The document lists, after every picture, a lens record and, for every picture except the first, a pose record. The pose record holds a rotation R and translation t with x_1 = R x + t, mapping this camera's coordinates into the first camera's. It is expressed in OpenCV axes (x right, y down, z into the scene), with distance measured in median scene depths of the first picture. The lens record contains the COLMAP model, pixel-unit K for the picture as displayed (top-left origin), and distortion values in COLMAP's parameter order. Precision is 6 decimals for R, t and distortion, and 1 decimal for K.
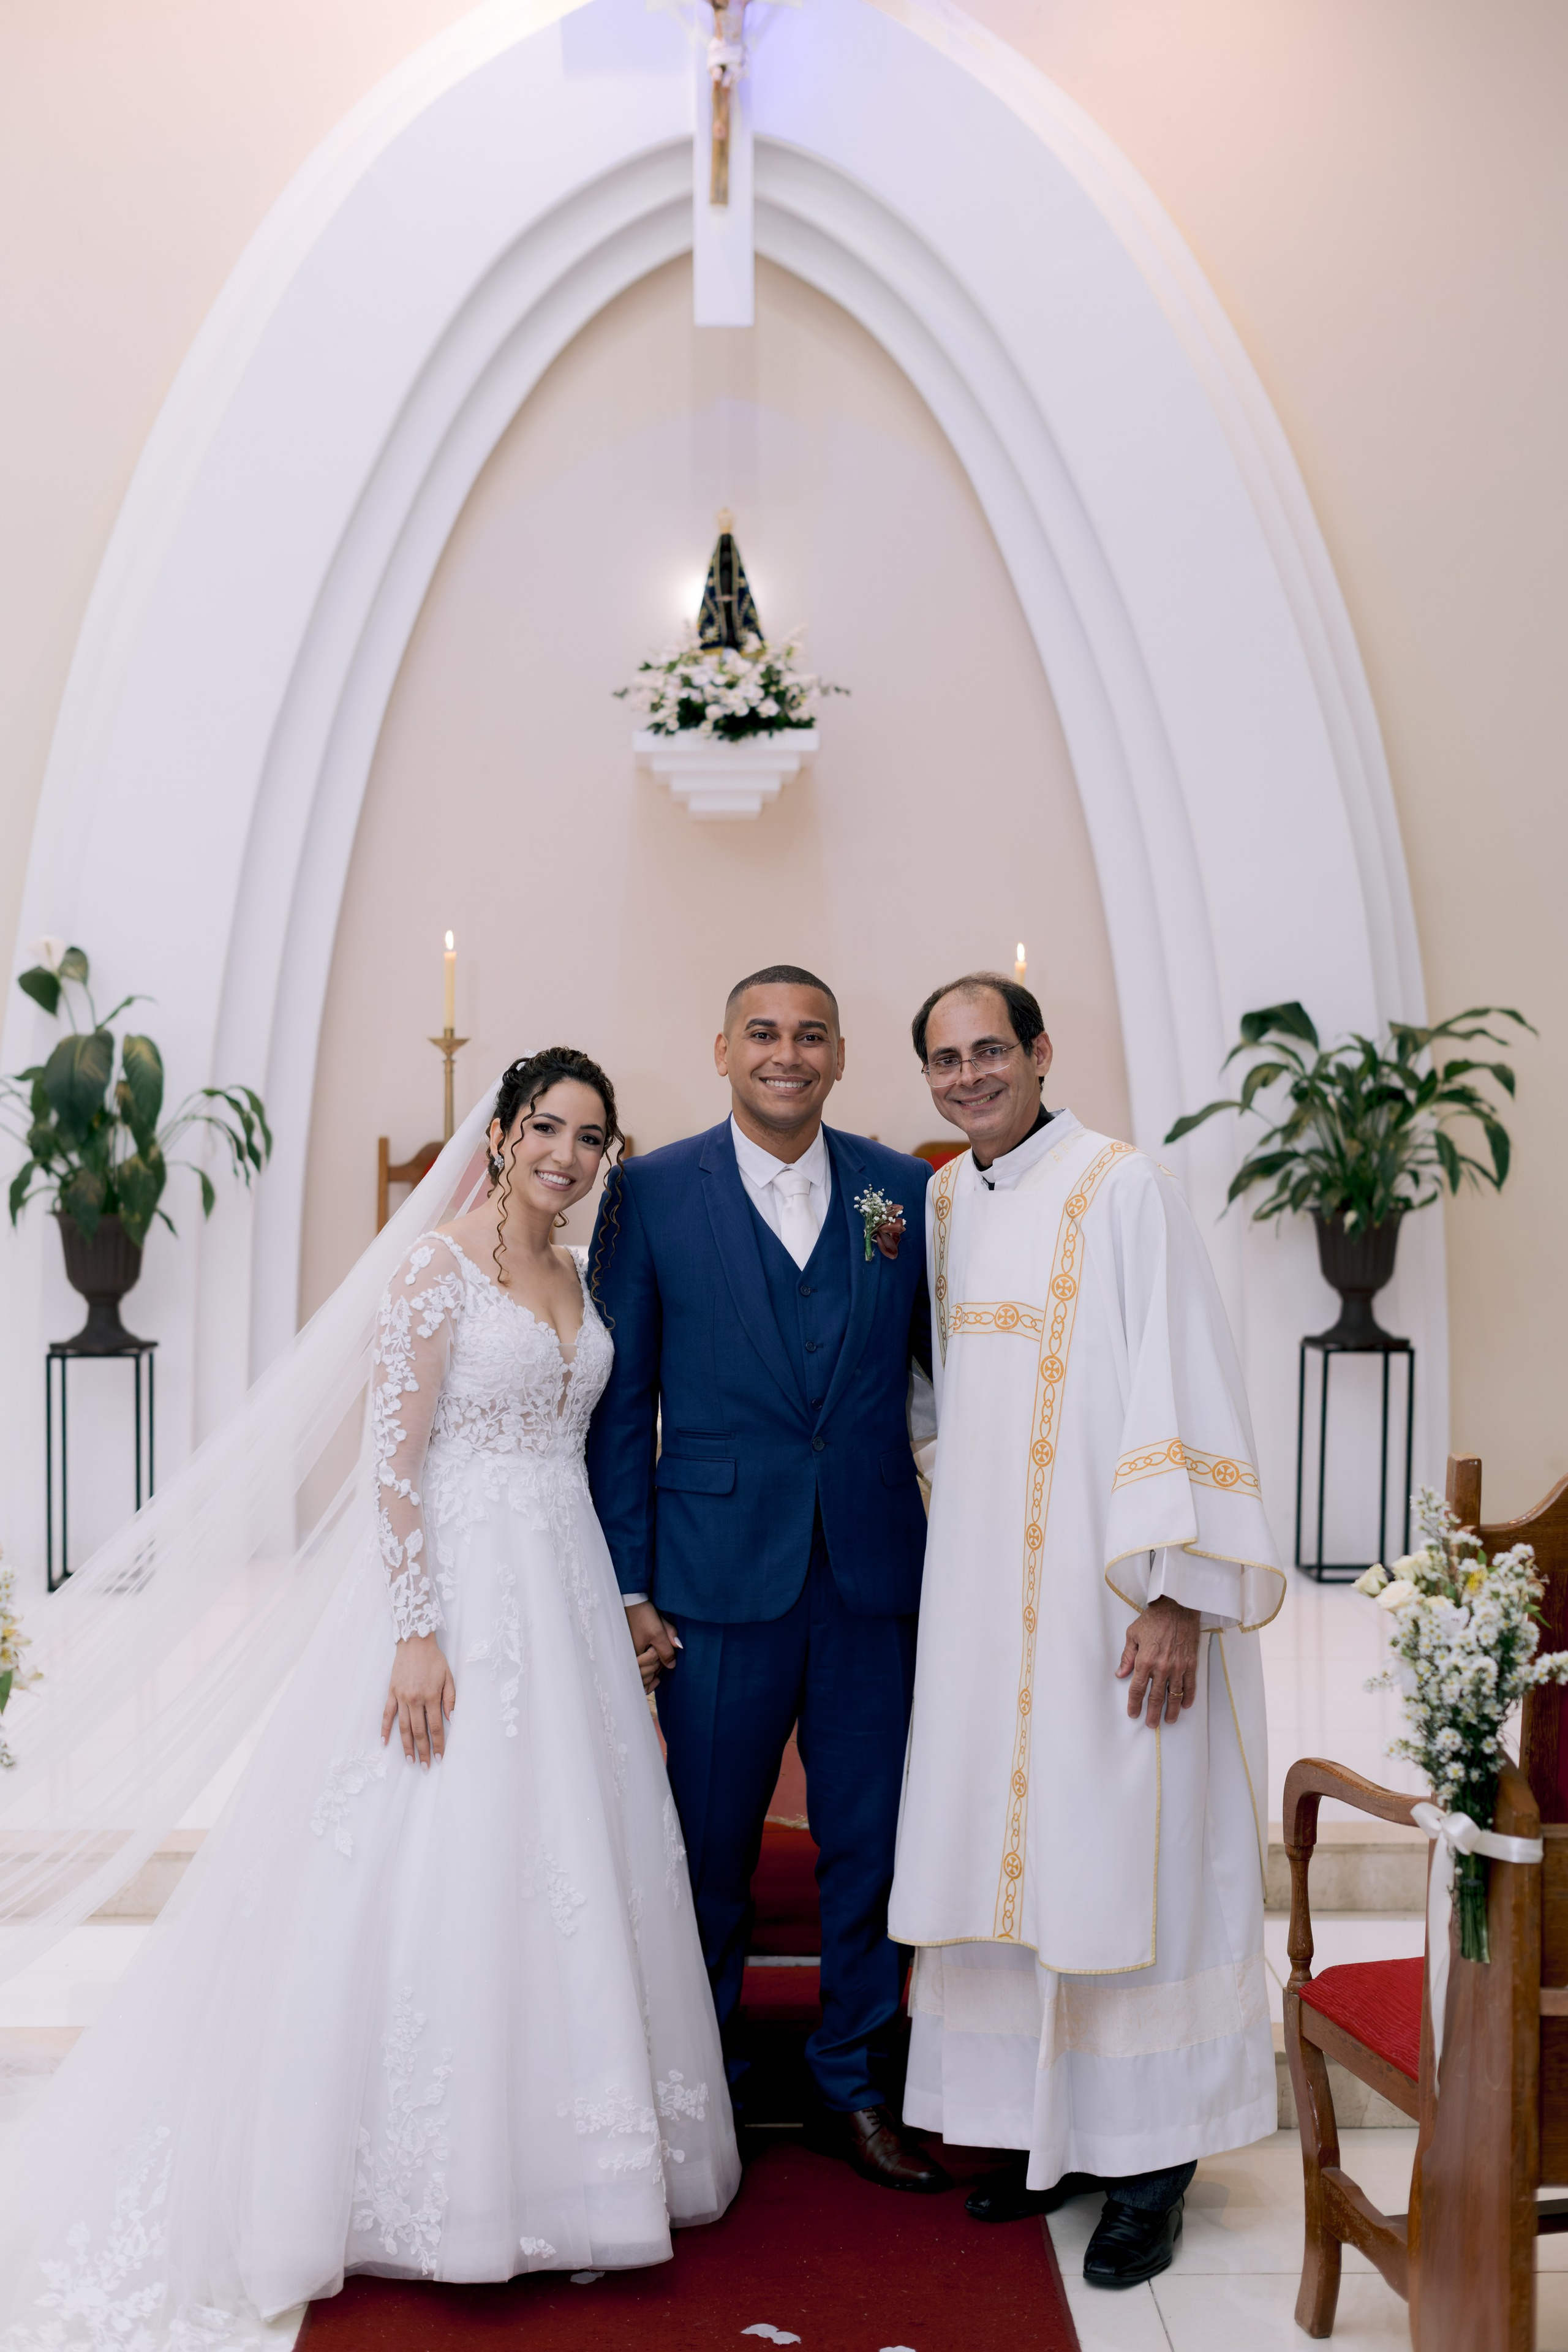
lens RADIAL K [[3296.9, 0, 784.0], [0, 3296.9, 1176.0], [0, 0, 1]] dist [-0.013037, 0.019334]
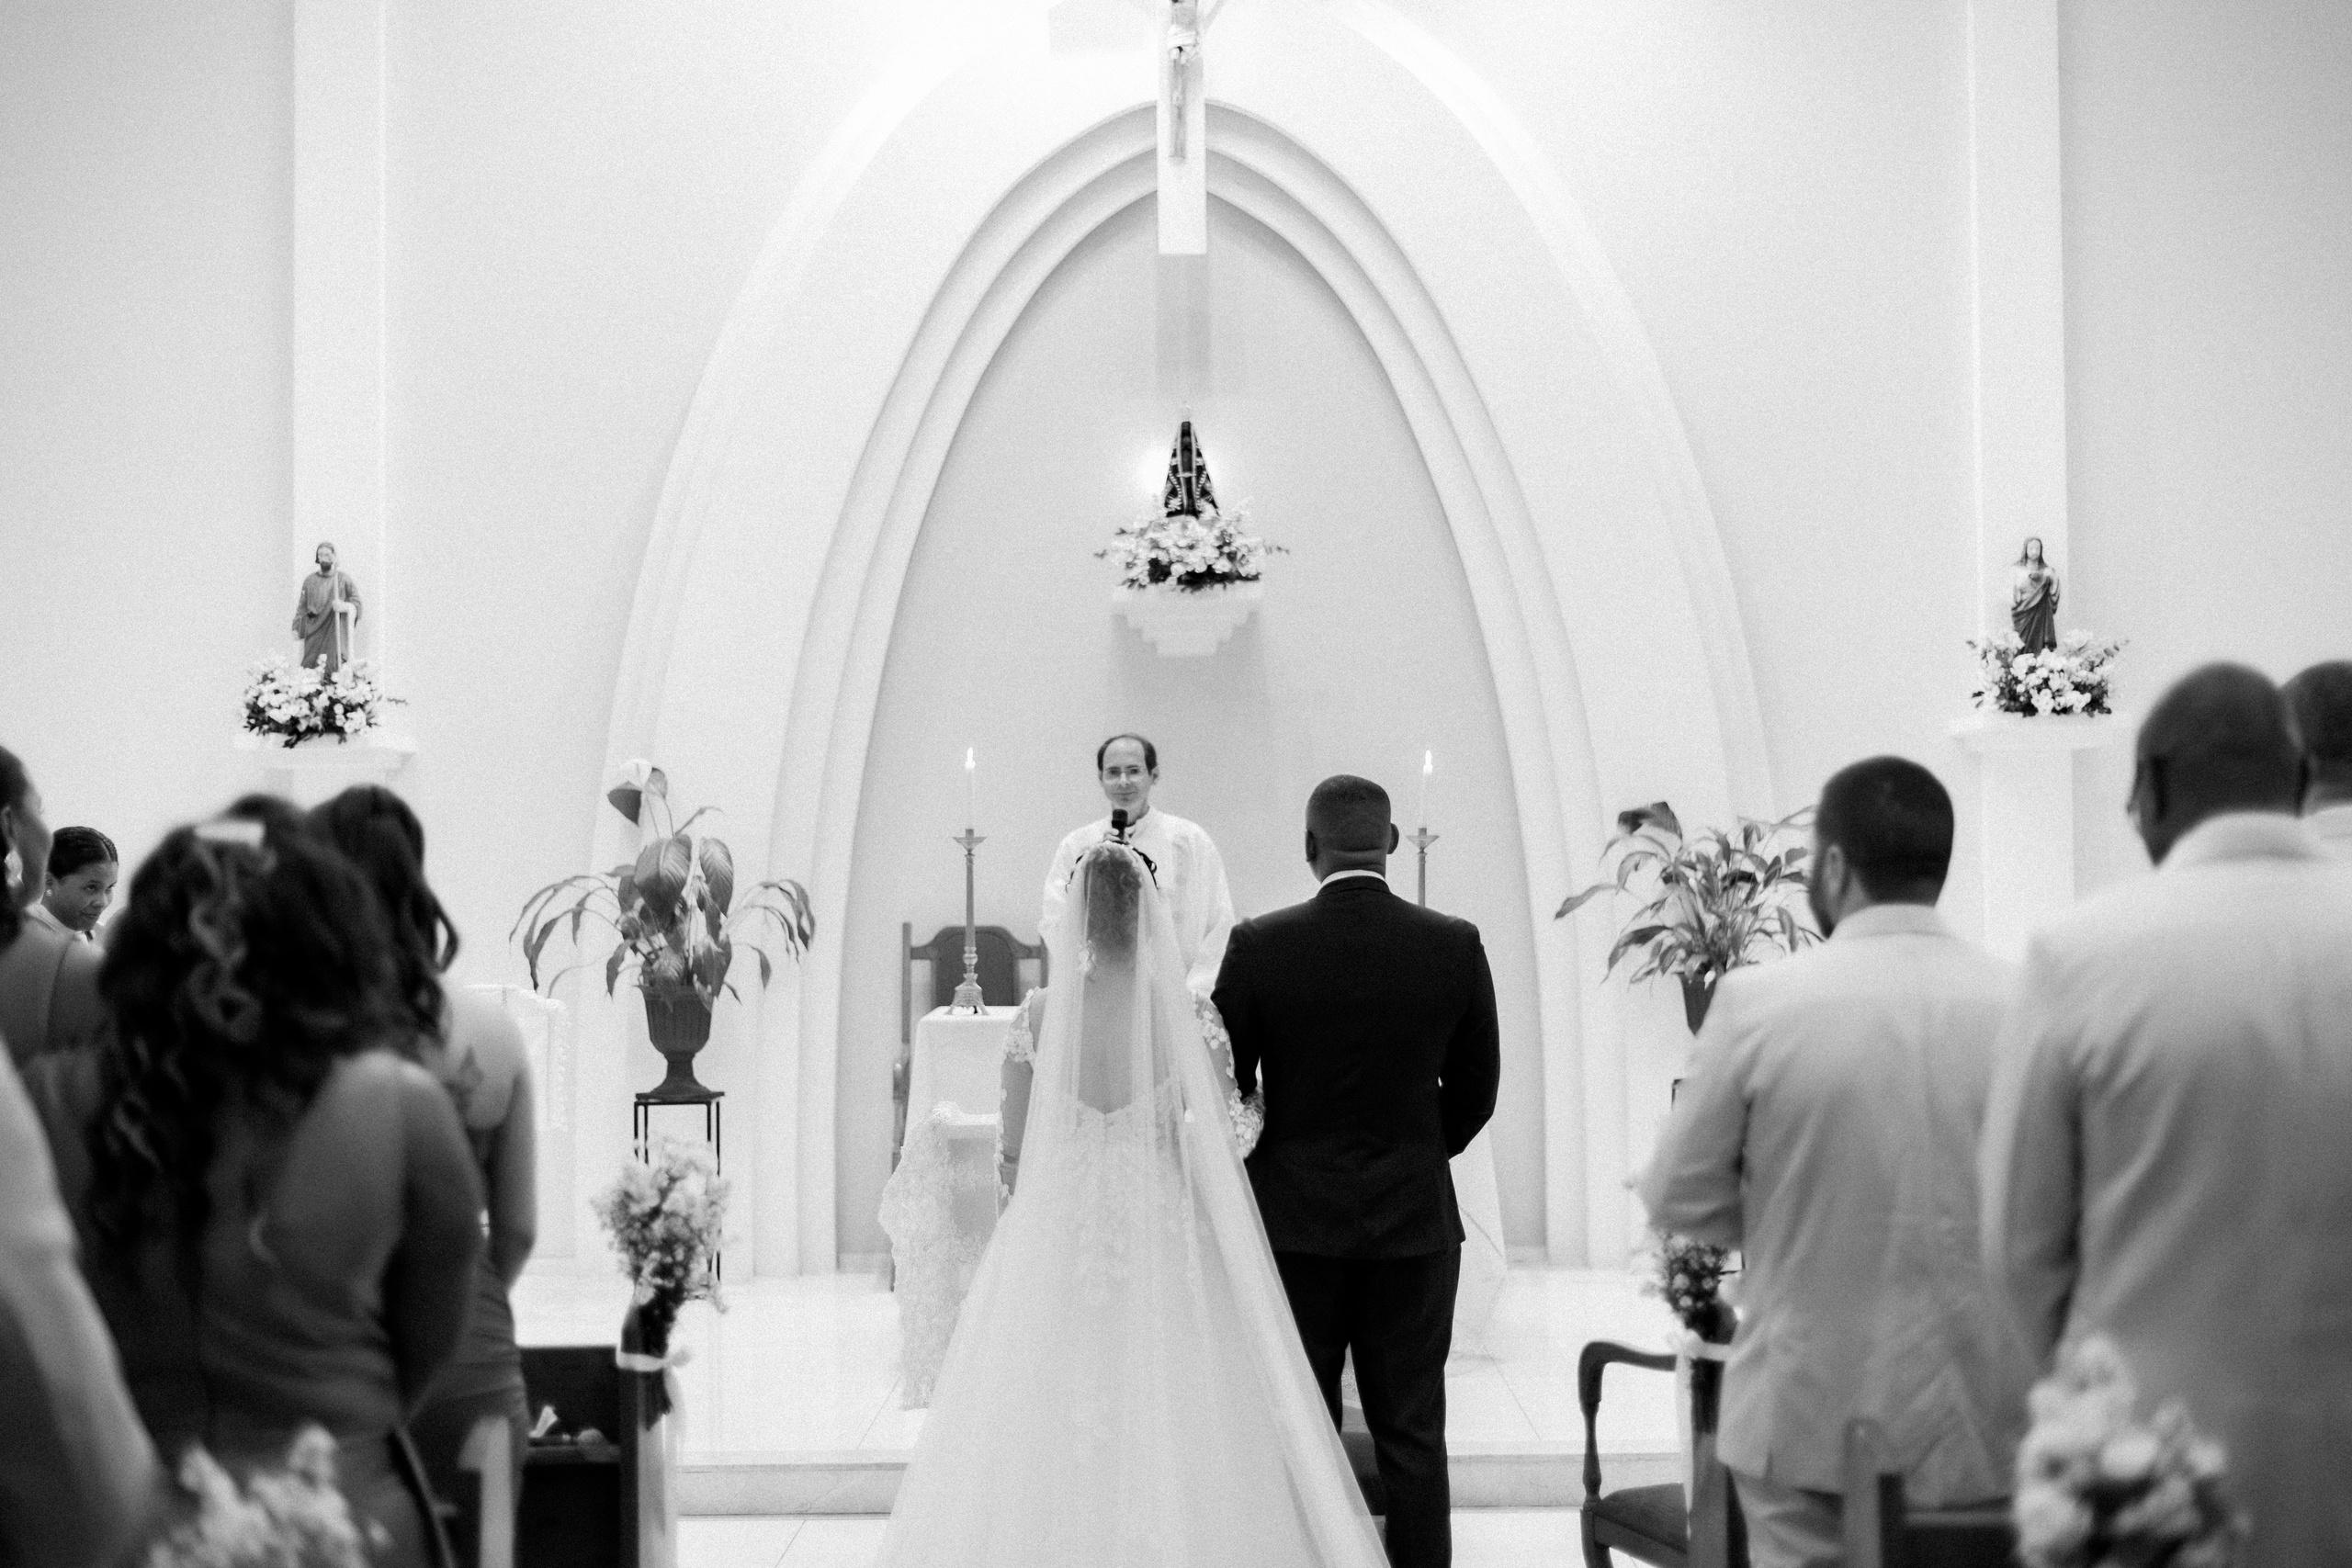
lens RADIAL K [[3168.0, 0, 1172.5], [0, 3168.0, 760.1], [0, 0, 1]] dist [-0.008026, -0.014343]
pose [[0.999733, -0.011392, -0.020099, -0.000536], [0.010002, 0.997639, -0.067943, 0.009369], [0.020825, 0.067723, 0.997487, -0.163955]]
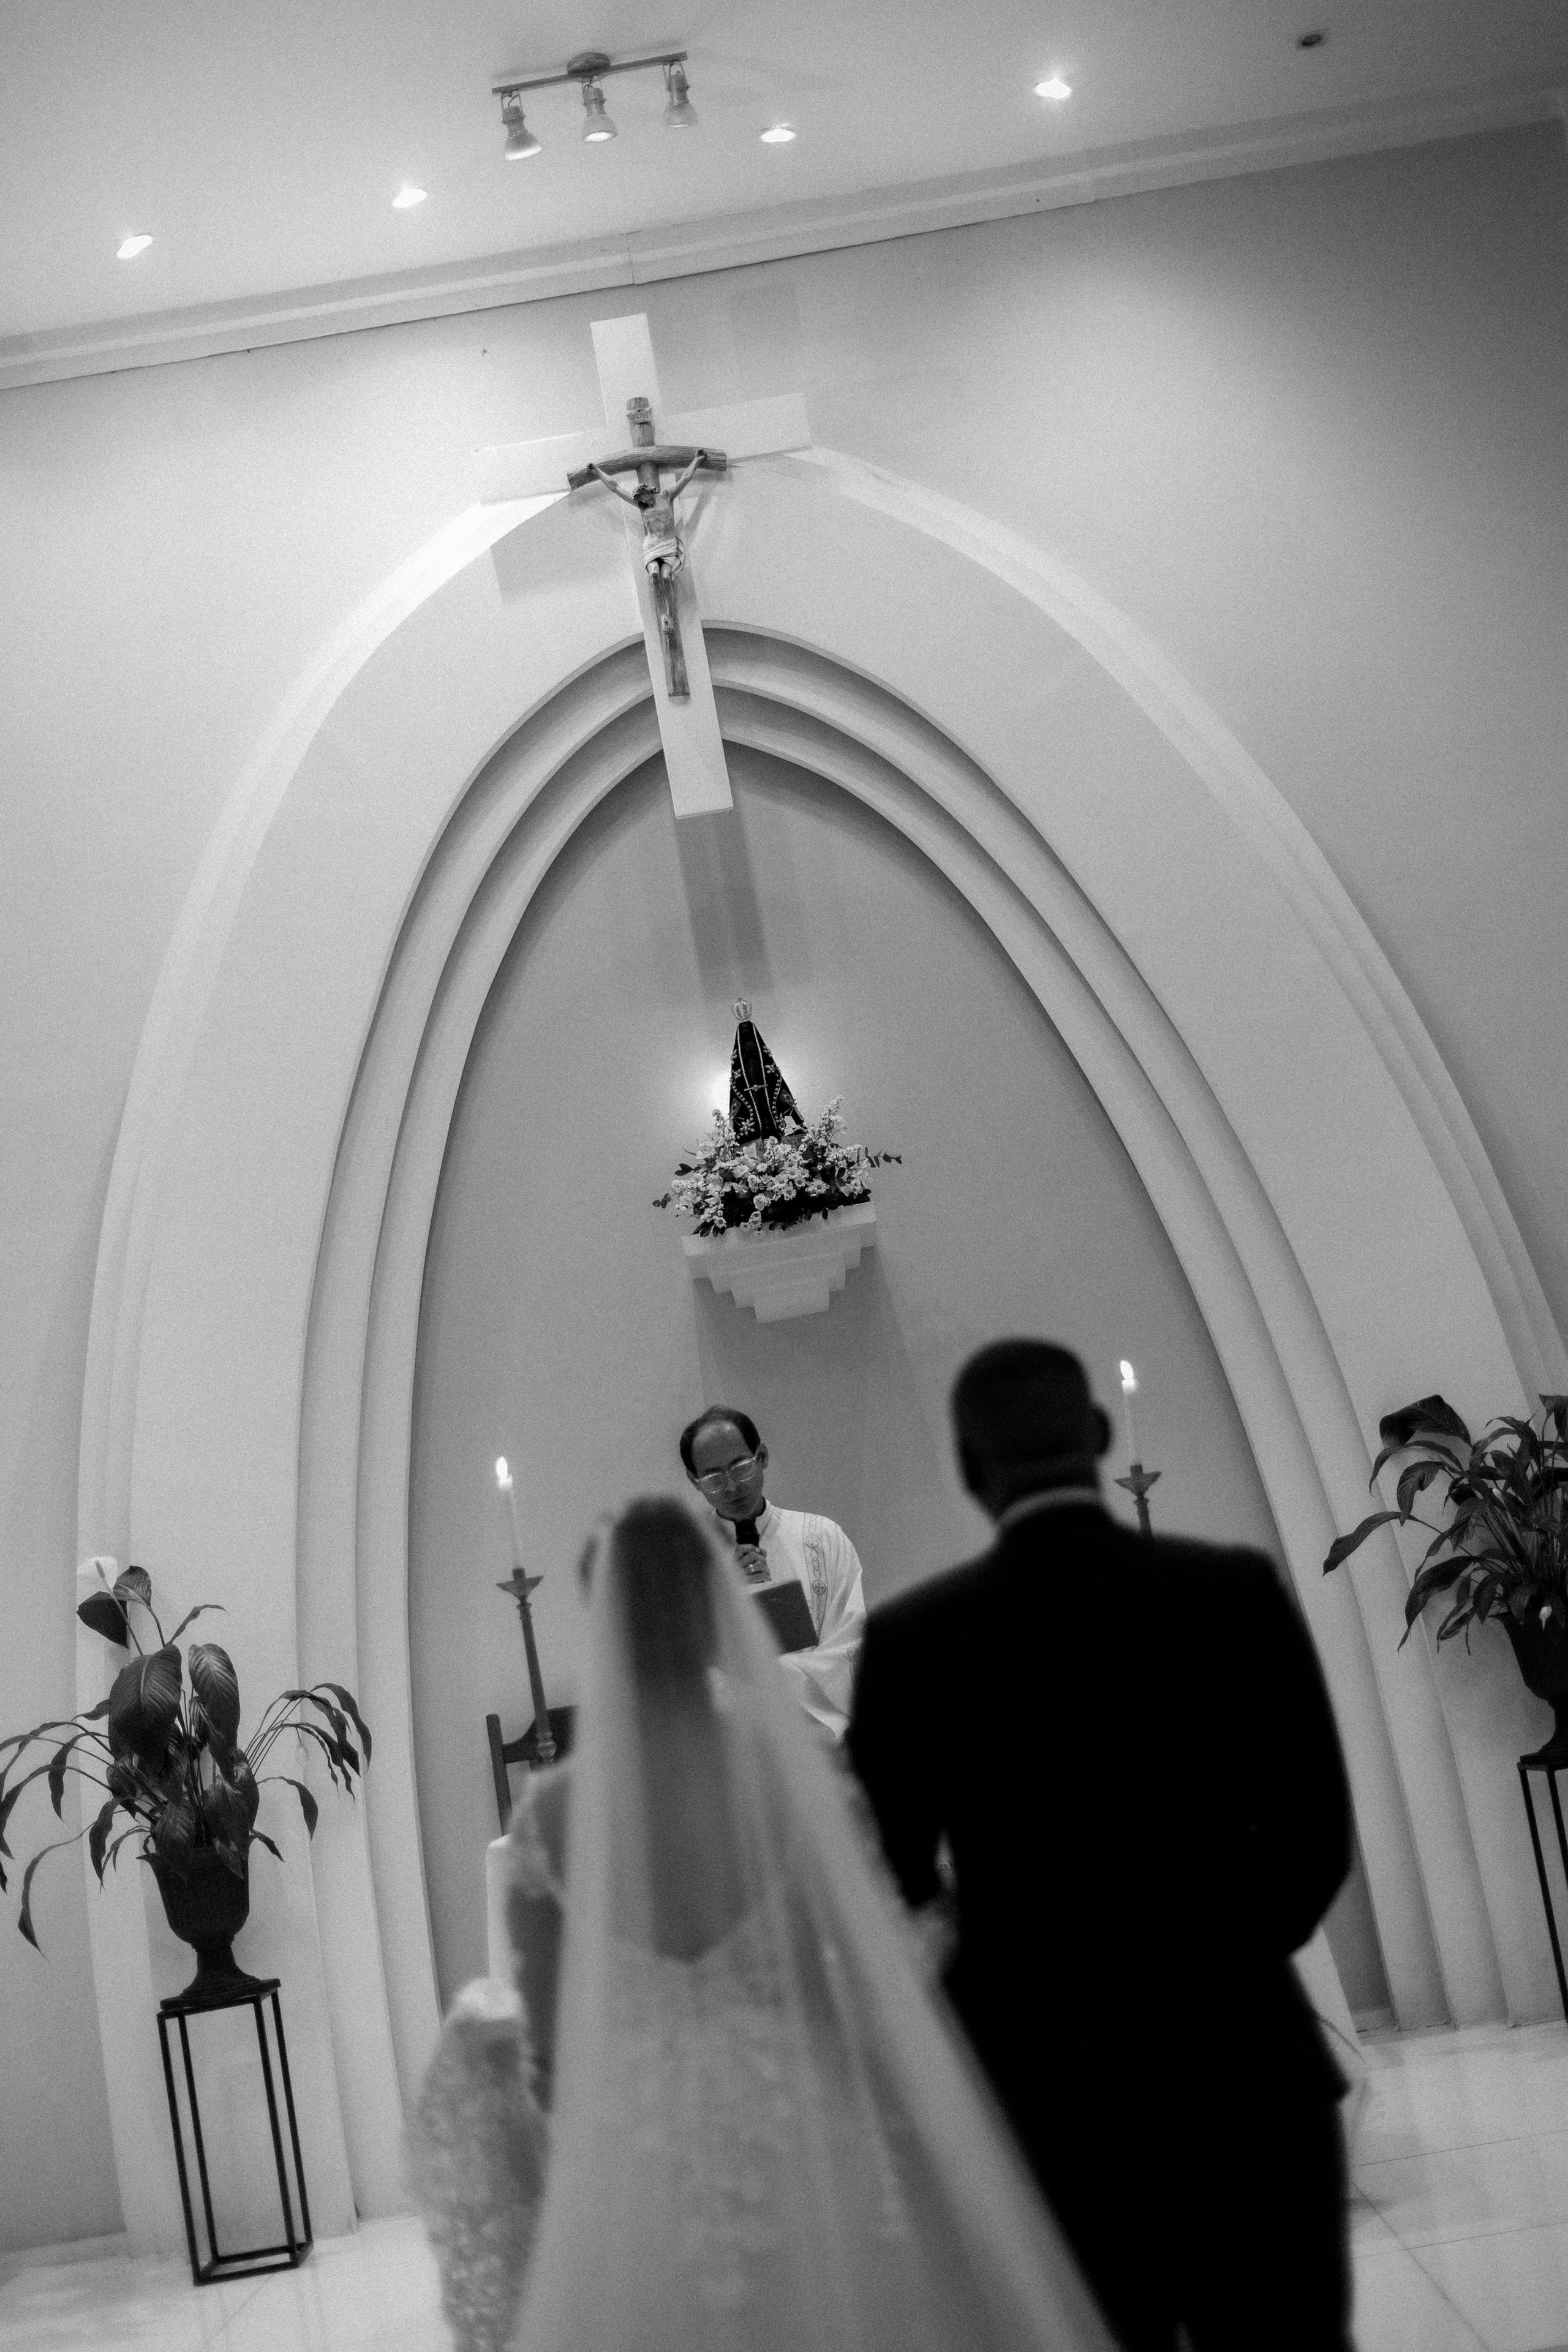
lens RADIAL K [[3097.5, 0, 784.0], [0, 3097.5, 1176.0], [0, 0, 1]] dist [-0.000188, 0.014906]
pose [[0.983800, -0.177475, -0.025316, 0.008839], [0.170083, 0.968653, -0.181061, 0.013855], [0.056657, 0.173822, 0.983146, 0.126711]]
